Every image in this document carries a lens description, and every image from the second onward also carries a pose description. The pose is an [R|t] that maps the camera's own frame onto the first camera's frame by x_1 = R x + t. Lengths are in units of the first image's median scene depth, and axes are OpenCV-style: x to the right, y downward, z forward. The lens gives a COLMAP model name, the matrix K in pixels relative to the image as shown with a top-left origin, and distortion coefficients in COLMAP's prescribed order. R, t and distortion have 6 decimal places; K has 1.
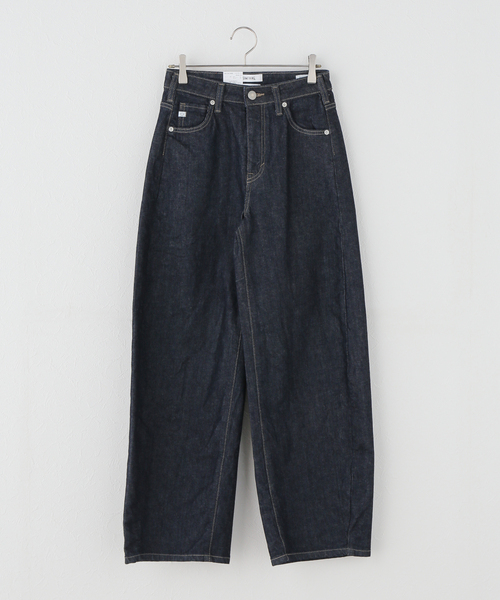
lens RADIAL K [[3540.7, 0, 250.3], [0, 3540.7, 301.4], [0, 0, 1]] dist [0.900351, 0.000000]
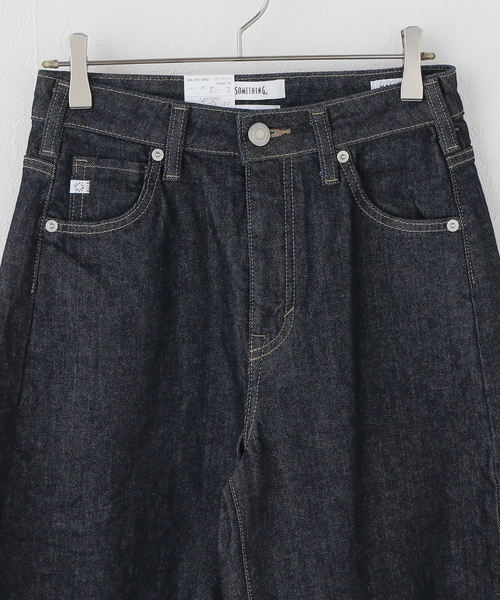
lens RADIAL K [[3540.7, 0, 250.7], [0, 3540.7, 299.1], [0, 0, 1]] dist [0.900351, 0.000000]
pose [[0.999758, -0.018442, -0.011977, 0.003886], [0.018464, 0.999828, 0.001771, -0.040703], [0.011942, -0.001992, 0.999927, 0.611254]]
